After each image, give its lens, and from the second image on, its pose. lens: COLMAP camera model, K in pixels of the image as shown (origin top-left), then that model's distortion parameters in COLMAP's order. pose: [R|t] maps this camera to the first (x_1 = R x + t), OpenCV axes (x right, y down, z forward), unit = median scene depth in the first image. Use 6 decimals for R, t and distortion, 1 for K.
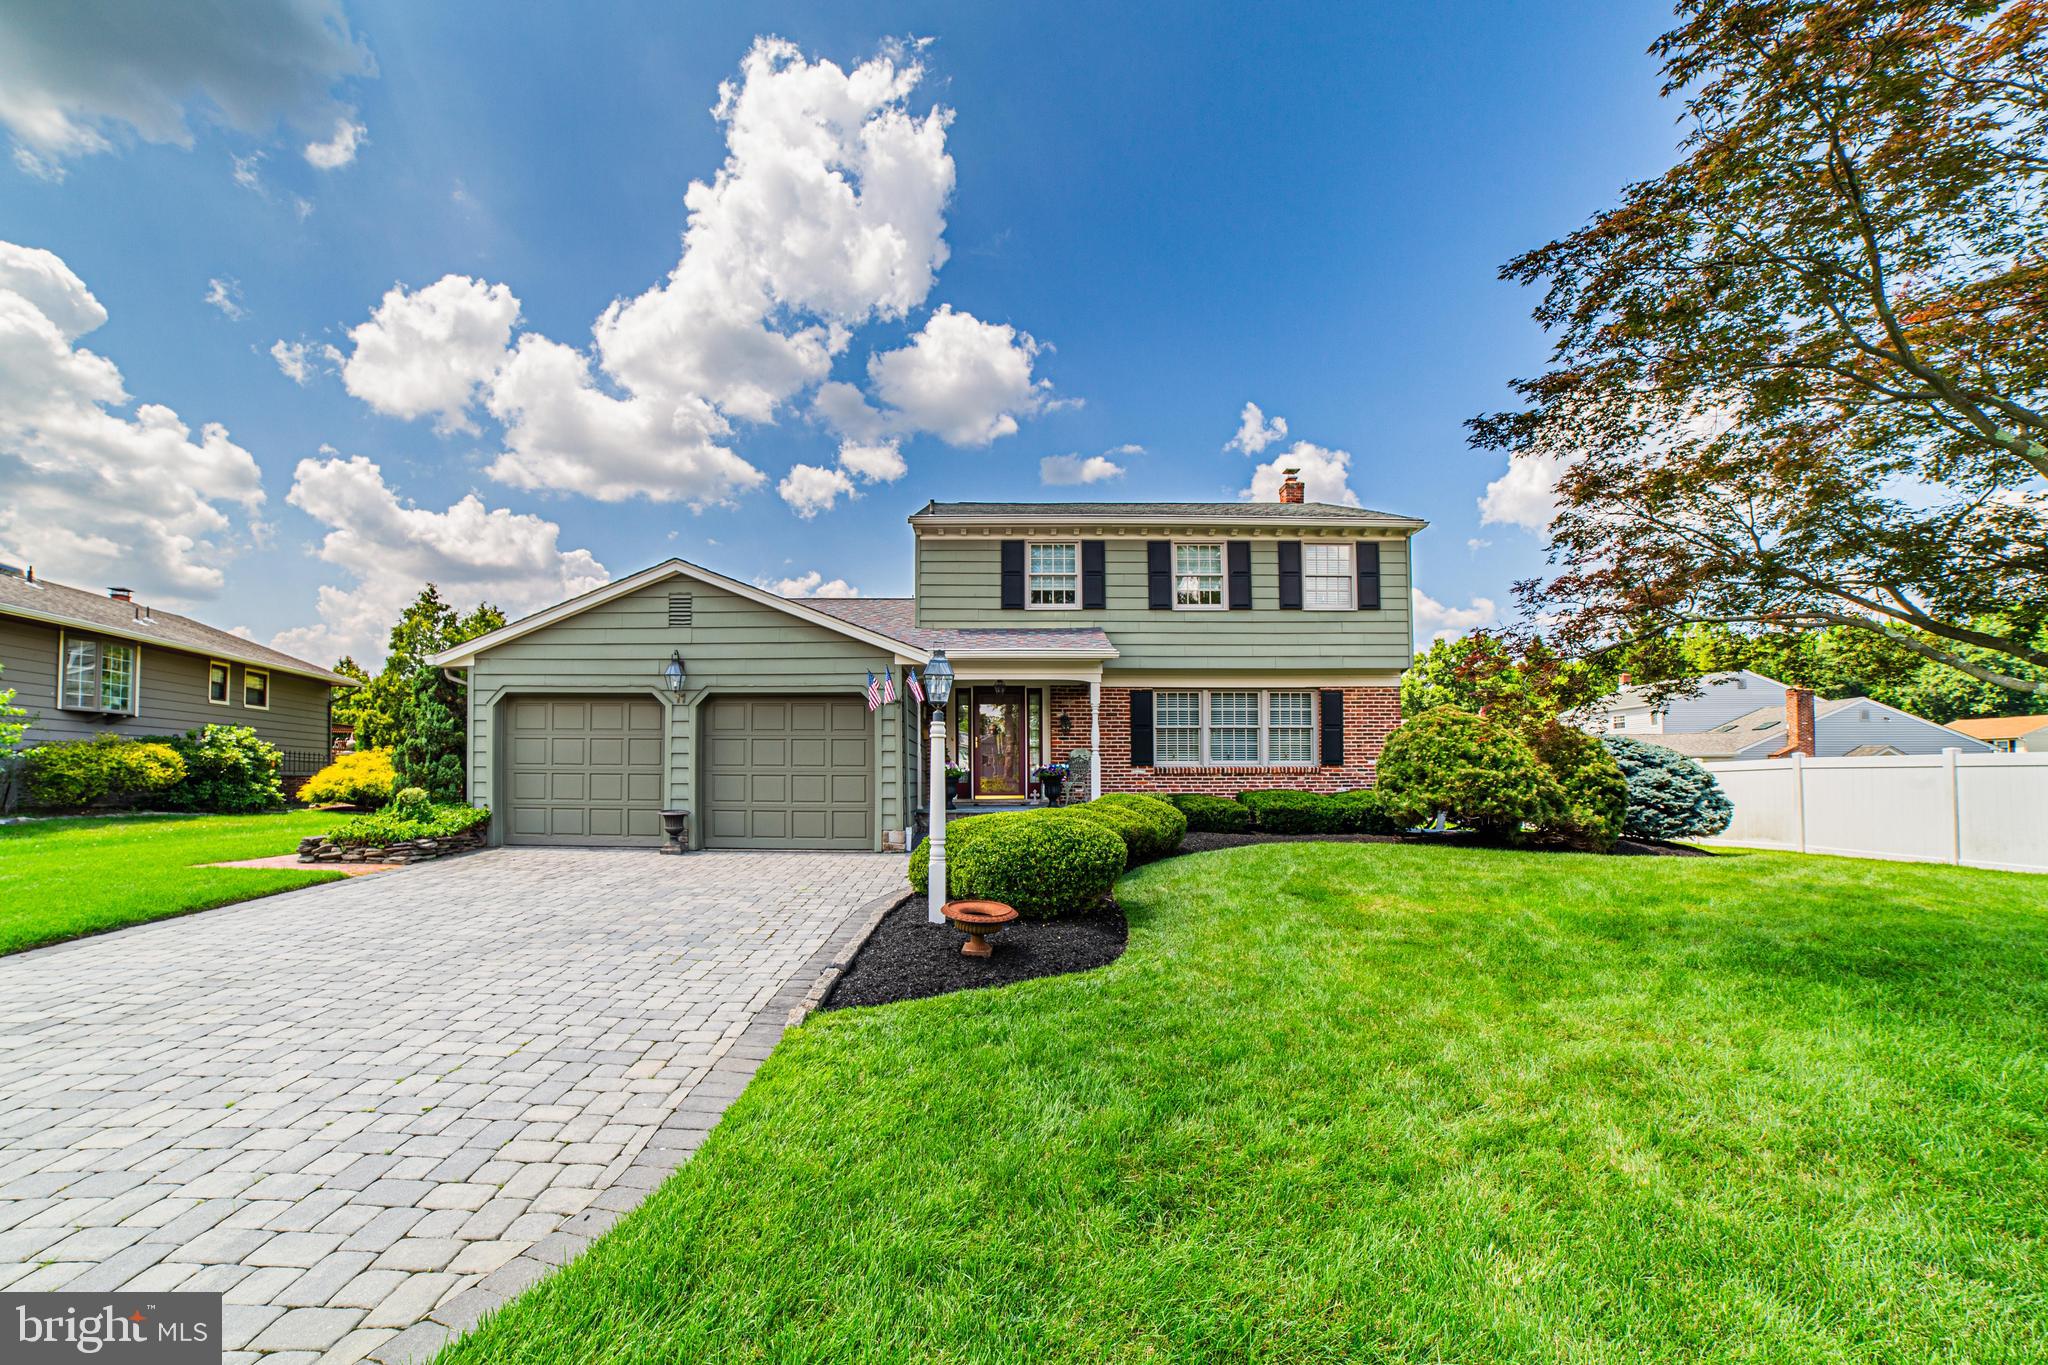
lens RADIAL K [[838.9, 0, 1022.9], [0, 838.9, 712.2], [0, 0, 1]] dist [-0.092361, 0.028363]
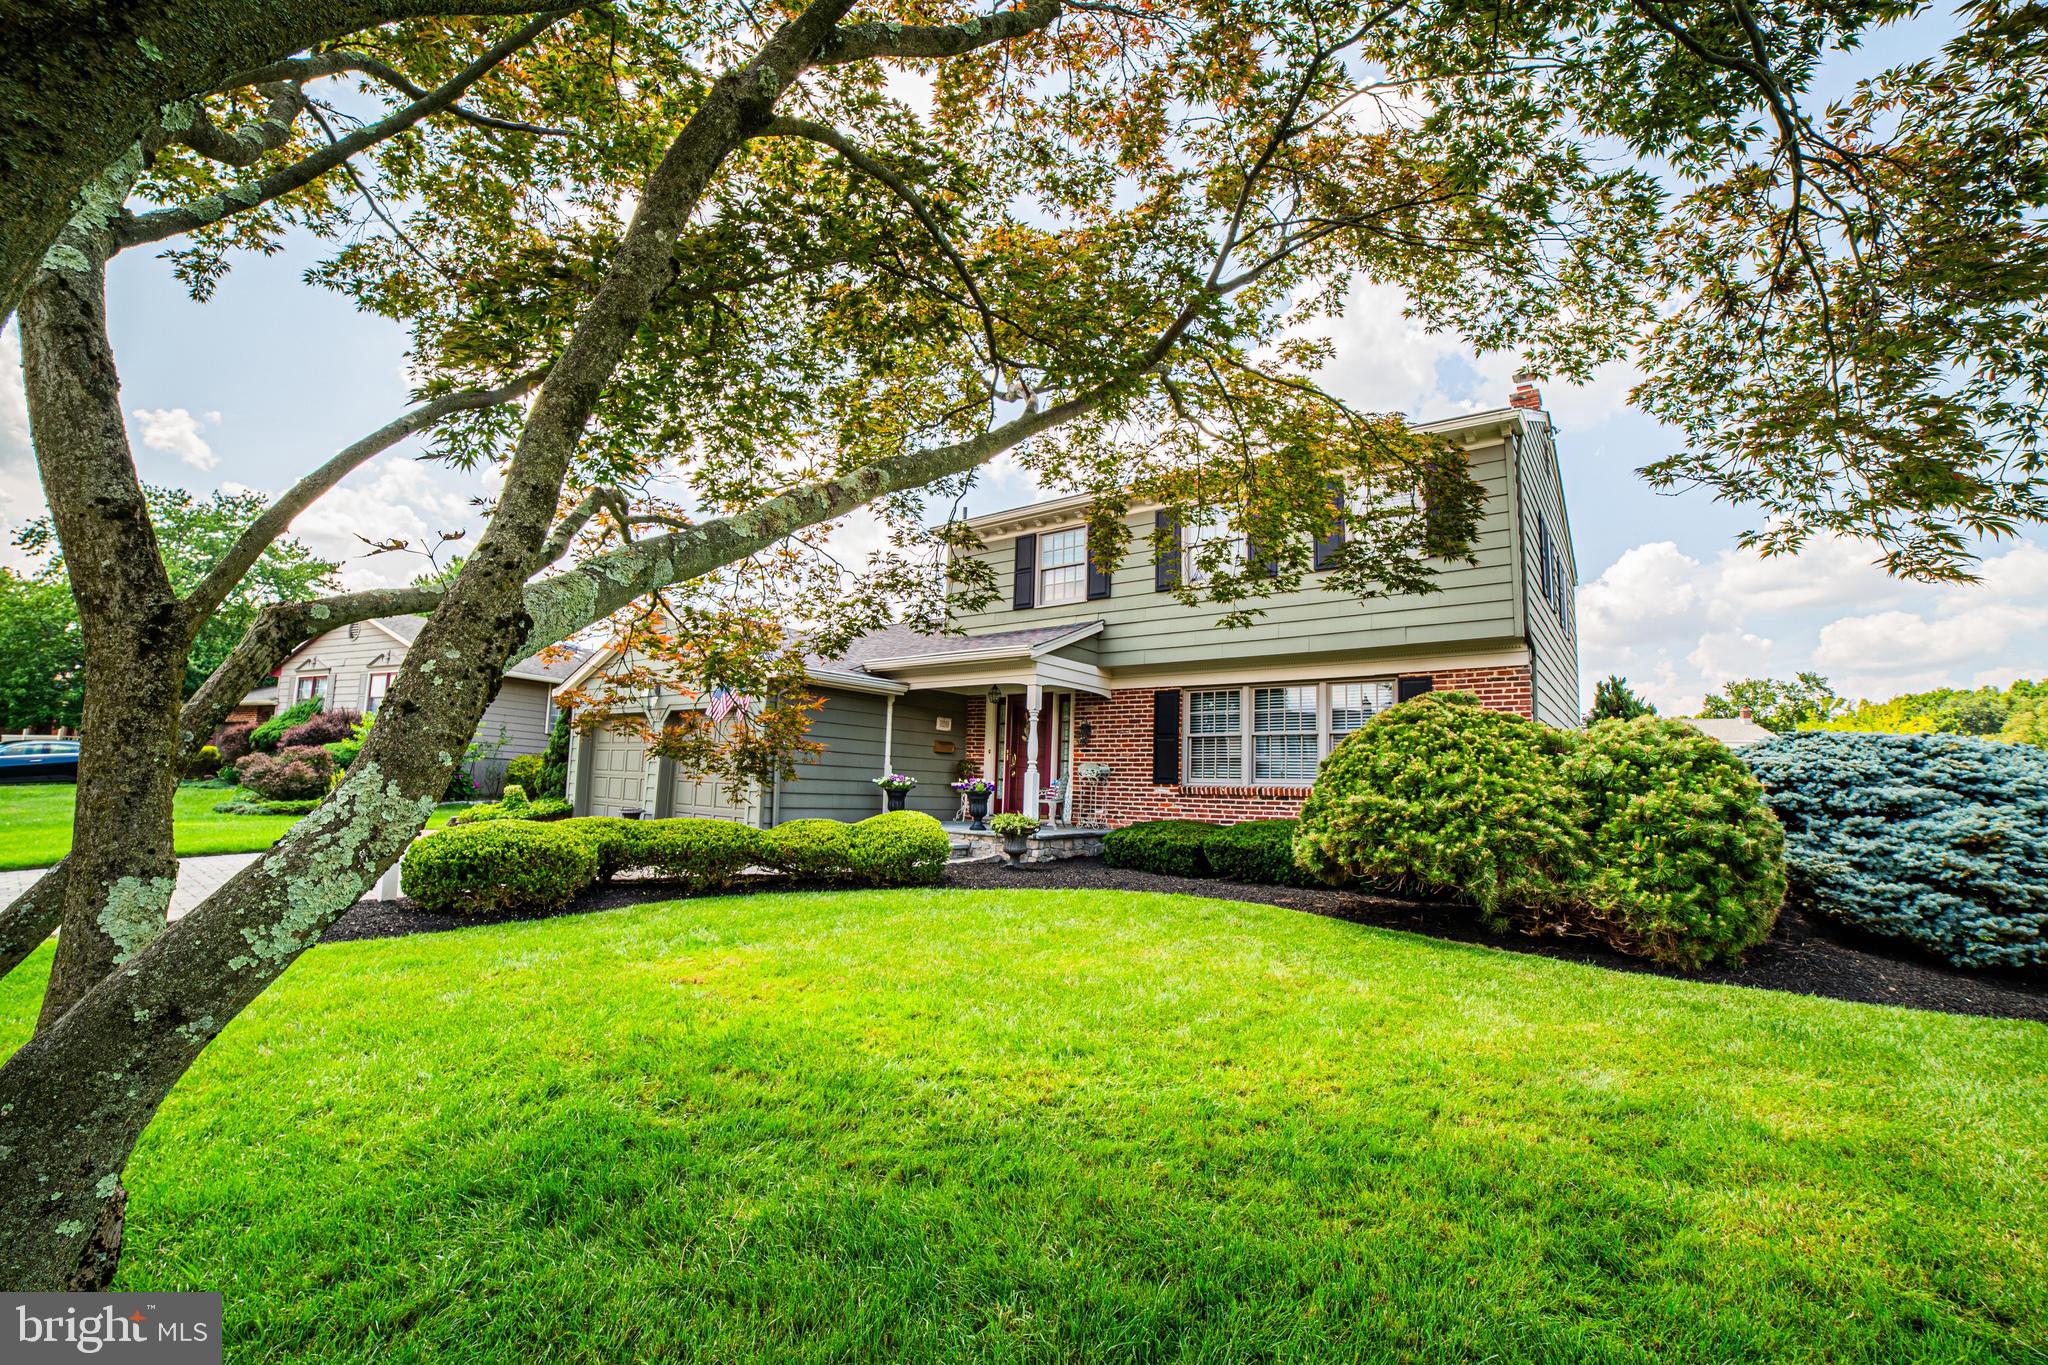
lens RADIAL K [[854.4, 0, 1024.0], [0, 854.4, 682.5], [0, 0, 1]] dist [-0.099576, 0.030579]
pose [[0.793307, -0.053591, -0.606458, 0.633893], [0.020159, 0.997884, -0.061811, 0.016518], [0.608488, 0.036810, 0.792709, 0.302320]]
